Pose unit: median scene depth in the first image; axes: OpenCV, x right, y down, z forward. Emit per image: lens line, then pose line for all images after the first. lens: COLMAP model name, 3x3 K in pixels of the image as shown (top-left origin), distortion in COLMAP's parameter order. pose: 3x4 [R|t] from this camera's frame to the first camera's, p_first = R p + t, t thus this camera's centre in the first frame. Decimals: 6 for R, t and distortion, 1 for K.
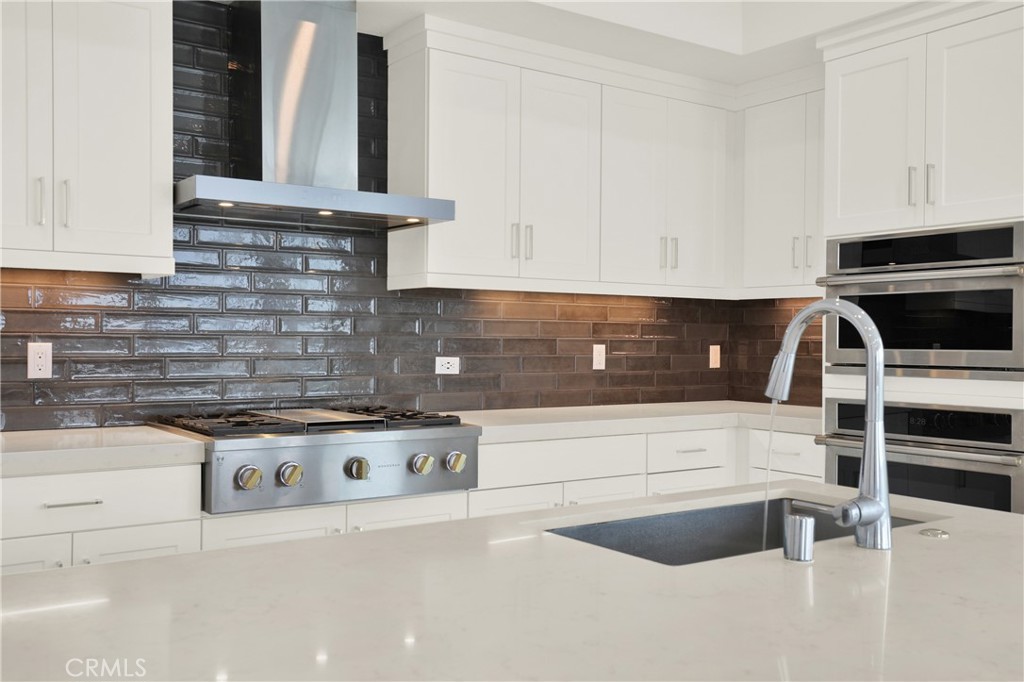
lens RADIAL K [[960.1, 0, 512.0], [0, 960.1, 341.0], [0, 0, 1]] dist [0.039571, -0.006972]
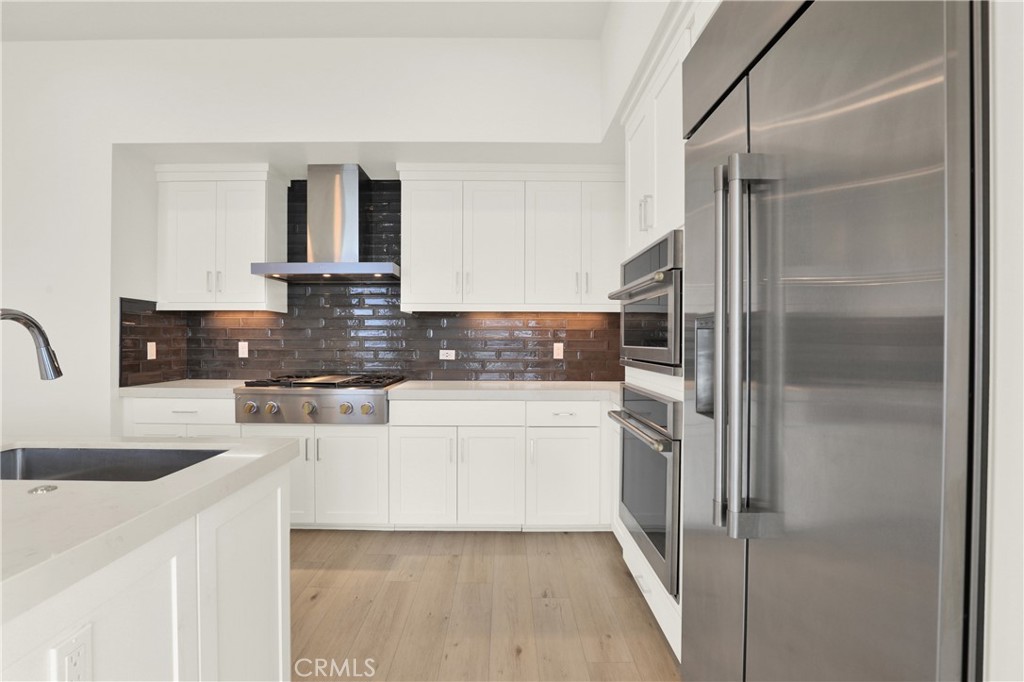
lens RADIAL K [[468.8, 0, 508.7], [0, 468.8, 343.7], [0, 0, 1]] dist [-0.038370, 0.008067]
pose [[0.822935, 0.000468, -0.568135, 0.572040], [0.001341, 0.999995, 0.002766, 0.002928], [0.568134, -0.003039, 0.822931, 0.381960]]
